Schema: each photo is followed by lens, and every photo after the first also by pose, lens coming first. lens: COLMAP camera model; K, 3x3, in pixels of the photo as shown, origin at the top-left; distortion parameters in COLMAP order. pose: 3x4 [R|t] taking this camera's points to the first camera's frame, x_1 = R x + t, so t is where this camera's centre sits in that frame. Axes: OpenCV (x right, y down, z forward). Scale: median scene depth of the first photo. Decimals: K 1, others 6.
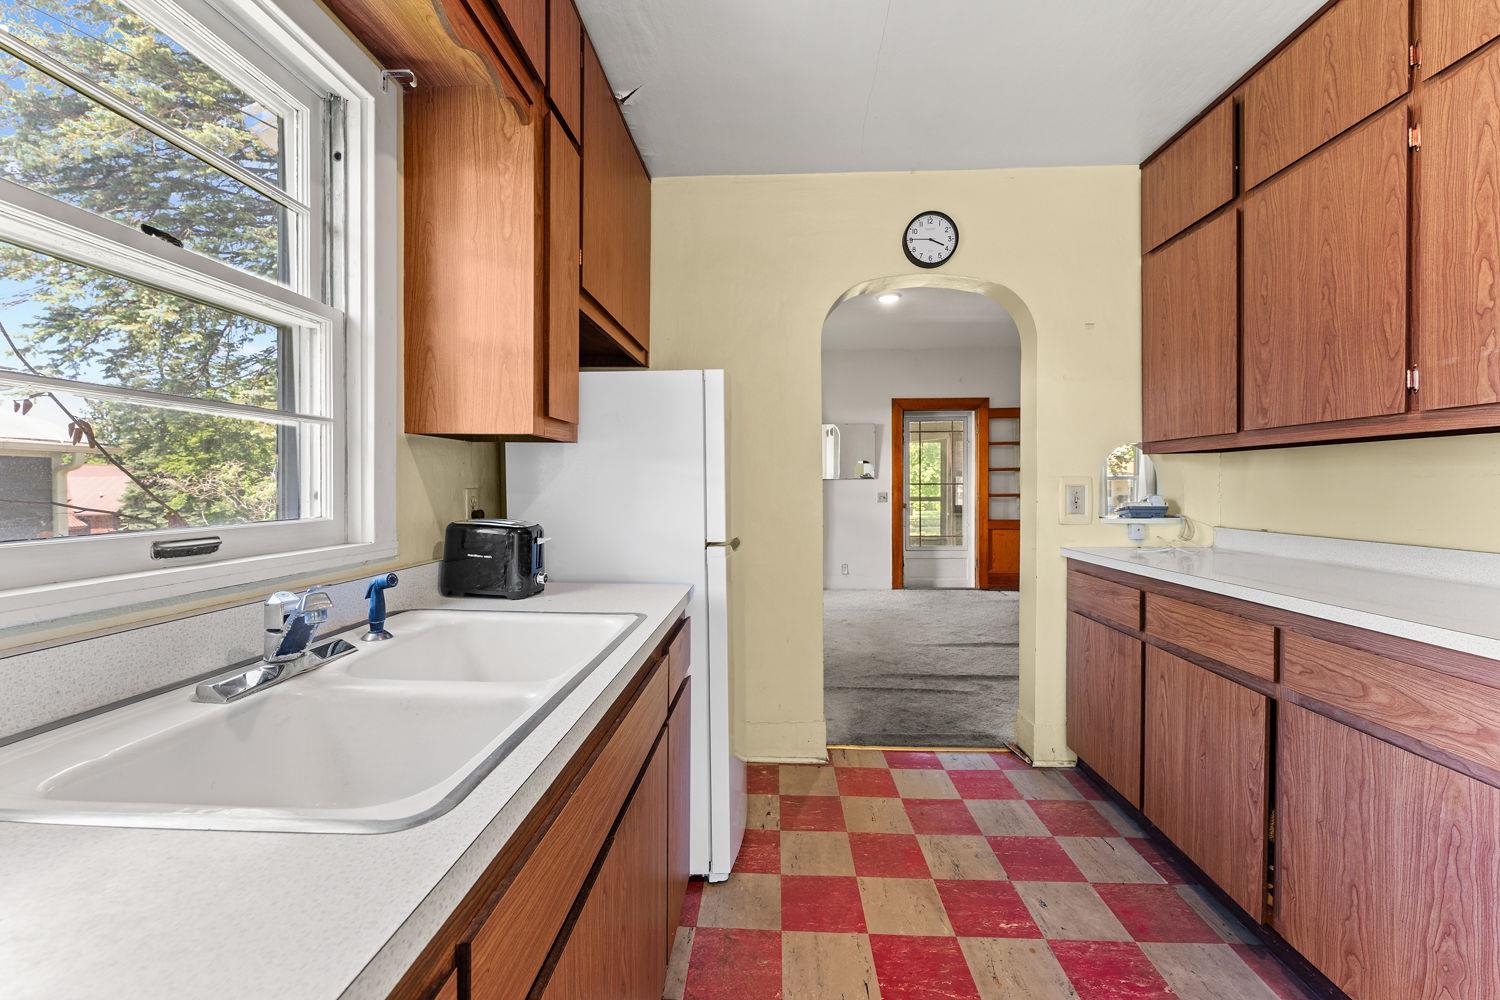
lens RADIAL K [[601.6, 0, 749.8], [0, 601.6, 496.6], [0, 0, 1]] dist [-0.000976, -0.000327]
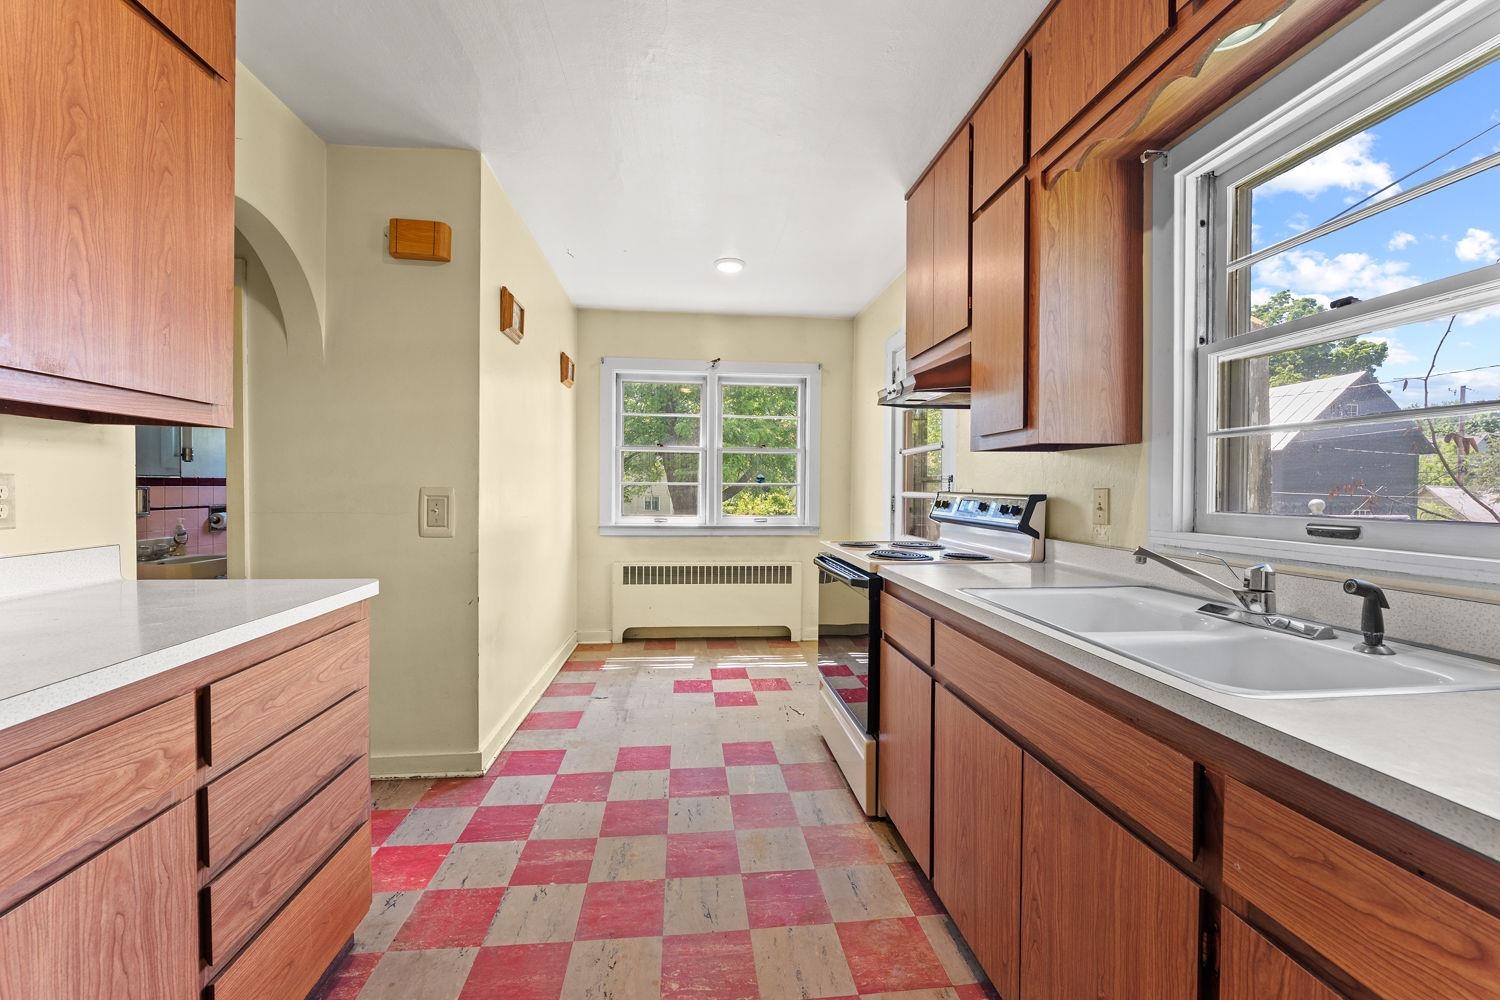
lens RADIAL K [[606.8, 0, 749.1], [0, 606.8, 494.1], [0, 0, 1]] dist [0.001665, 0.000134]
pose [[-0.988846, -0.003347, -0.148906, 0.252051], [-0.007995, 0.999499, 0.030631, -0.012539], [0.148729, 0.031480, -0.988377, 0.969671]]
